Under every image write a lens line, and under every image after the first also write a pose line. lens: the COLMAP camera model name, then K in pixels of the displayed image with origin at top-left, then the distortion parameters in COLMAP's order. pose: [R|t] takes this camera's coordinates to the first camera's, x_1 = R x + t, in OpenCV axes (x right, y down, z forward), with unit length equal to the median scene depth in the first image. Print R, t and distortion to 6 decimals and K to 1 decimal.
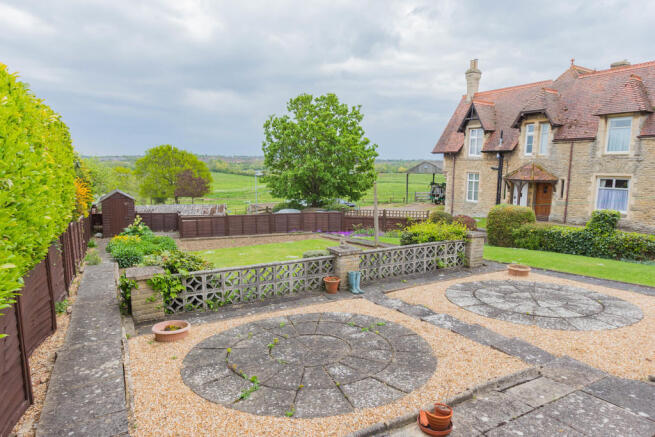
lens RADIAL K [[389.9, 0, 323.7], [0, 389.9, 219.6], [0, 0, 1]] dist [-0.002887, -0.001055]
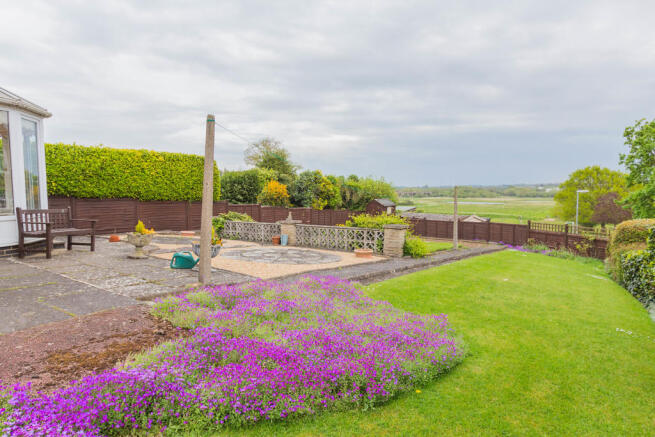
lens RADIAL K [[389.9, 0, 326.3], [0, 389.9, 218.4], [0, 0, 1]] dist [-0.002887, -0.001055]
pose [[0.411100, 0.049189, -0.910262, 0.577350], [-0.116426, 0.993199, 0.001089, 0.015822], [0.904125, 0.105531, 0.414030, 0.164531]]
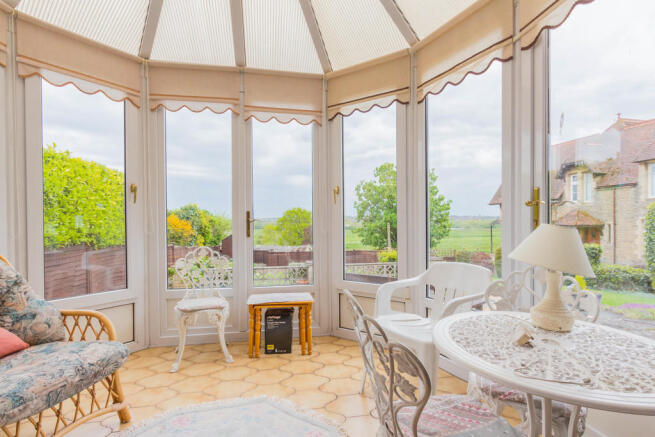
lens RADIAL K [[331.2, 0, 330.9], [0, 331.2, 221.8], [0, 0, 1]] dist [-0.001685, 0.000355]
pose [[0.949482, -0.016673, -0.313378, 0.182188], [-0.028616, 0.989828, -0.139365, 0.035085], [0.312513, 0.141292, 0.939347, -0.063970]]
